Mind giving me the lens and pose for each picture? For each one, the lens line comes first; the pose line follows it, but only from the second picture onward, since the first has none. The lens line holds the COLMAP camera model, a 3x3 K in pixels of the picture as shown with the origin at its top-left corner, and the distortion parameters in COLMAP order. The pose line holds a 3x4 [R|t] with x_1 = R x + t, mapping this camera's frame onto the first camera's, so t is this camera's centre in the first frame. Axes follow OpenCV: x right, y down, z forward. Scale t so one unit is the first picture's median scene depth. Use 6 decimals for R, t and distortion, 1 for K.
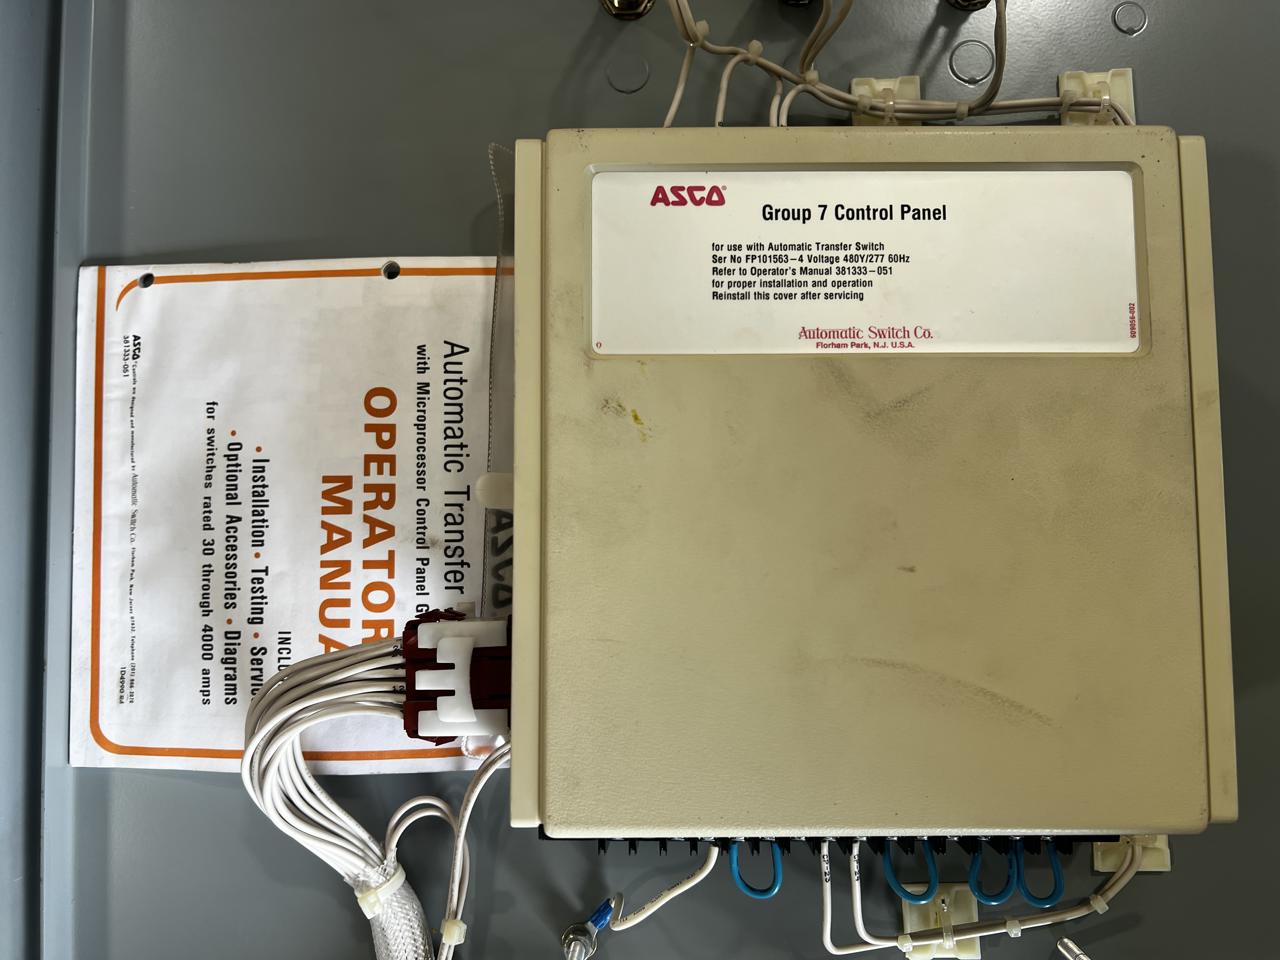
lens RADIAL K [[974.6, 0, 640.0], [0, 974.6, 480.0], [0, 0, 1]] dist [0.152390, -0.082811]
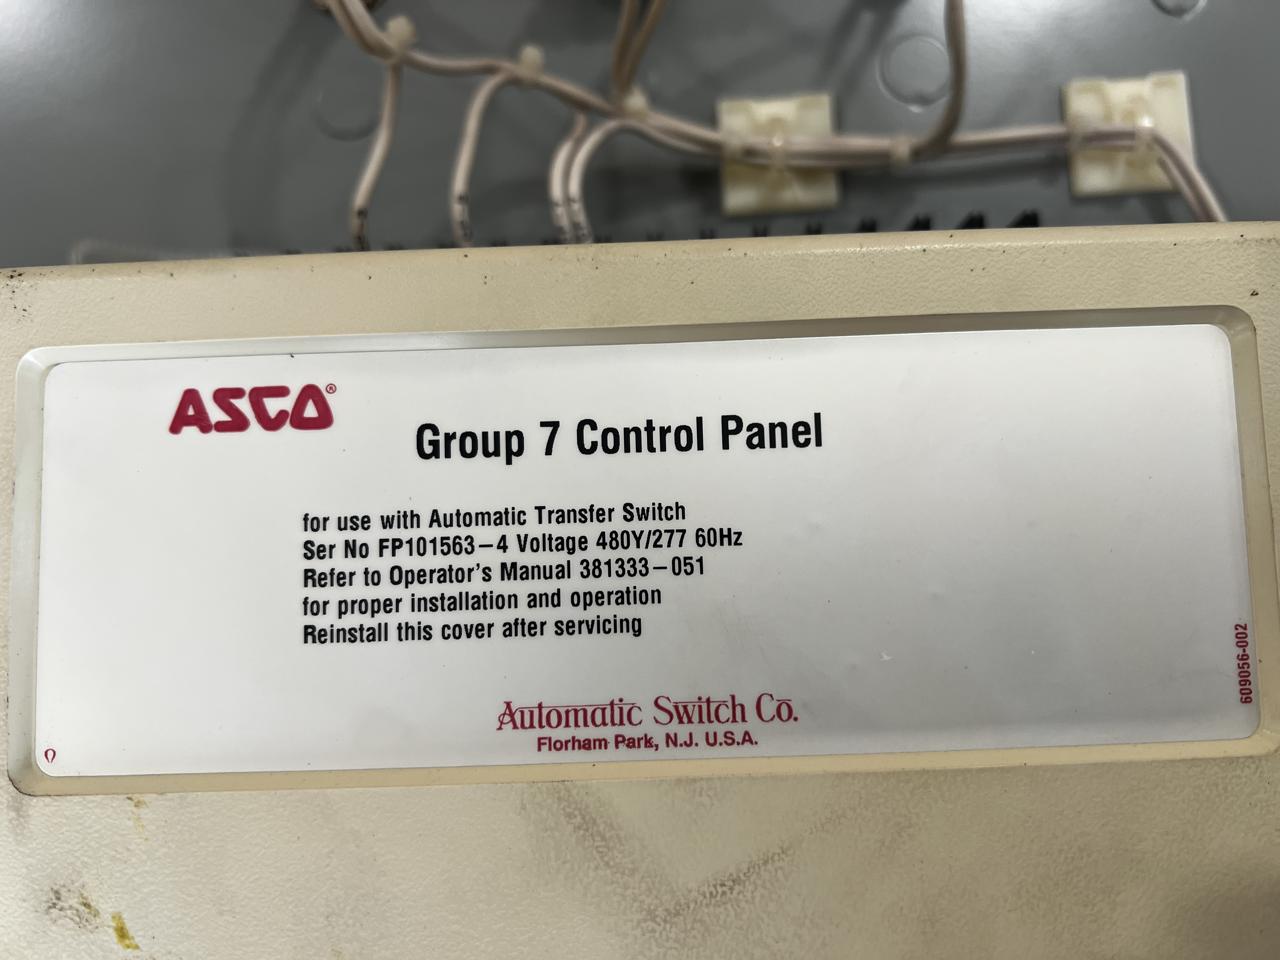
lens RADIAL K [[963.6, 0, 643.3], [0, 963.6, 480.1], [0, 0, 1]] dist [0.075134, -0.085423]
pose [[0.999000, -0.031003, -0.032207, 0.242047], [0.031961, 0.999049, 0.029670, -0.264081], [0.031256, -0.030669, 0.999041, 0.562316]]
